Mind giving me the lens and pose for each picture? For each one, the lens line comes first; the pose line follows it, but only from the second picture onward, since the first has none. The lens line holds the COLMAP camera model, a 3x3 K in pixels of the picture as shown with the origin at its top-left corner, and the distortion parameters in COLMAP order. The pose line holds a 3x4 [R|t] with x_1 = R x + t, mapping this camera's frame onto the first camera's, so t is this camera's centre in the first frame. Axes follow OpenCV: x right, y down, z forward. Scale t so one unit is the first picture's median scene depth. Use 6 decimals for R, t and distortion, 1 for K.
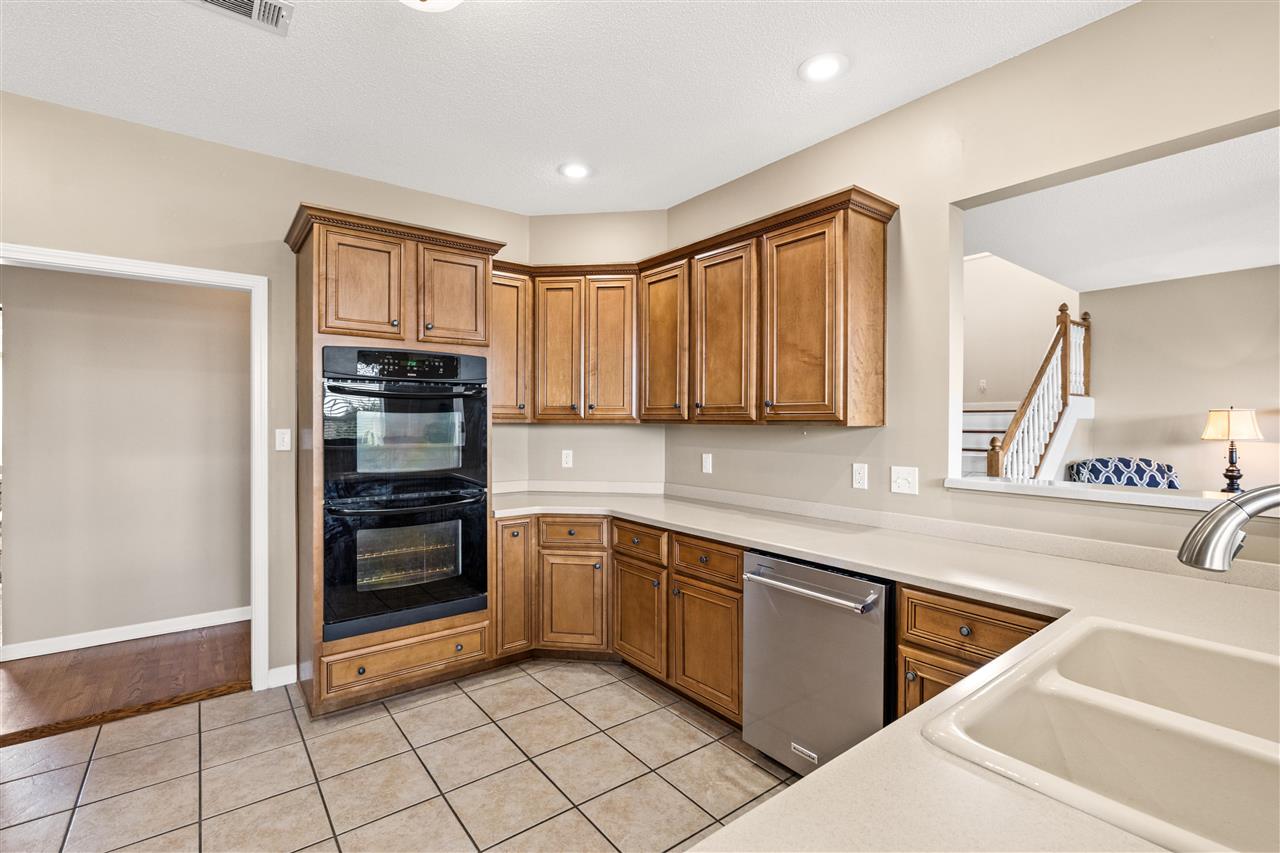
lens RADIAL K [[573.1, 0, 644.7], [0, 573.1, 422.8], [0, 0, 1]] dist [-0.002155, 0.000050]
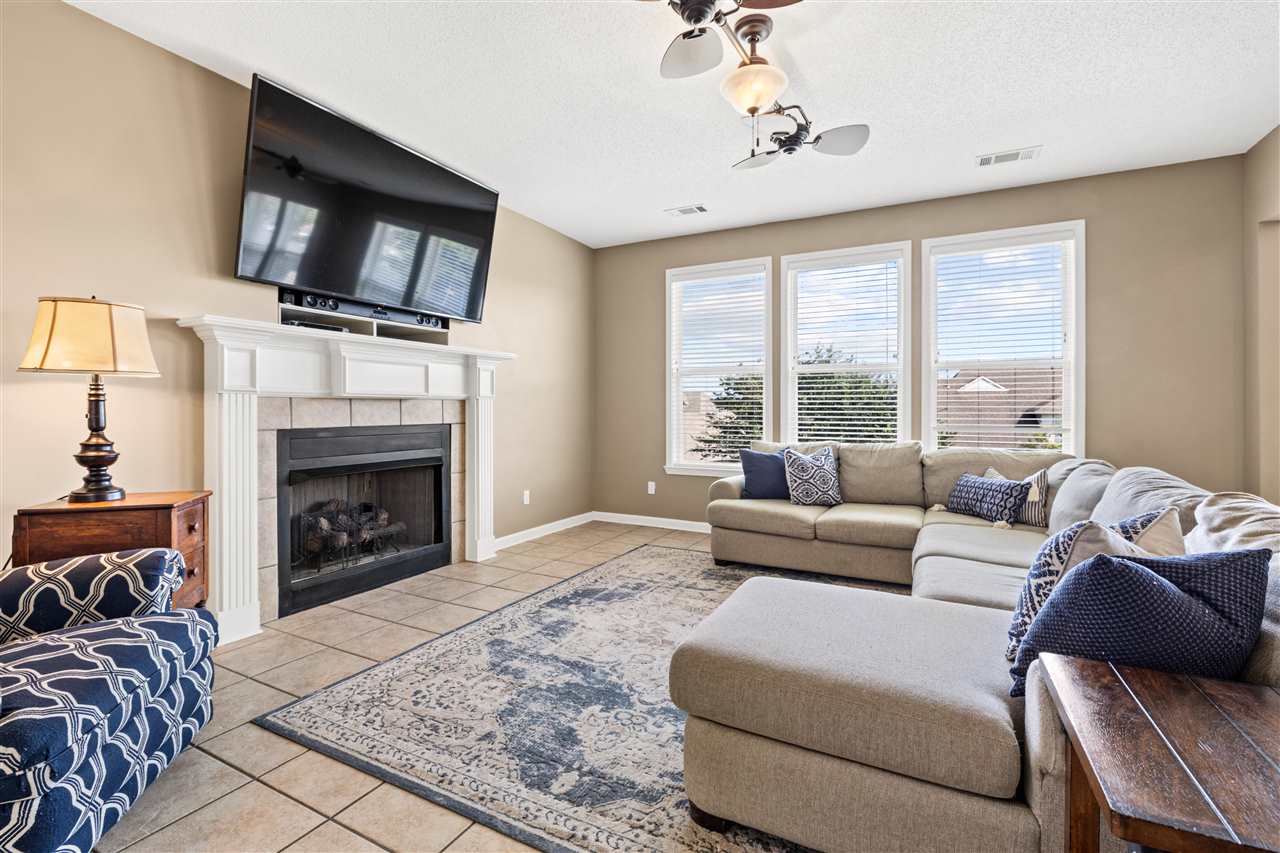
lens RADIAL K [[573.1, 0, 638.0], [0, 573.1, 418.0], [0, 0, 1]] dist [-0.002155, 0.000050]
pose [[-0.414622, -0.014097, 0.909884, 0.812473], [-0.004775, 0.999900, 0.013316, 0.093859], [-0.909981, 0.001176, -0.414648, 1.374669]]
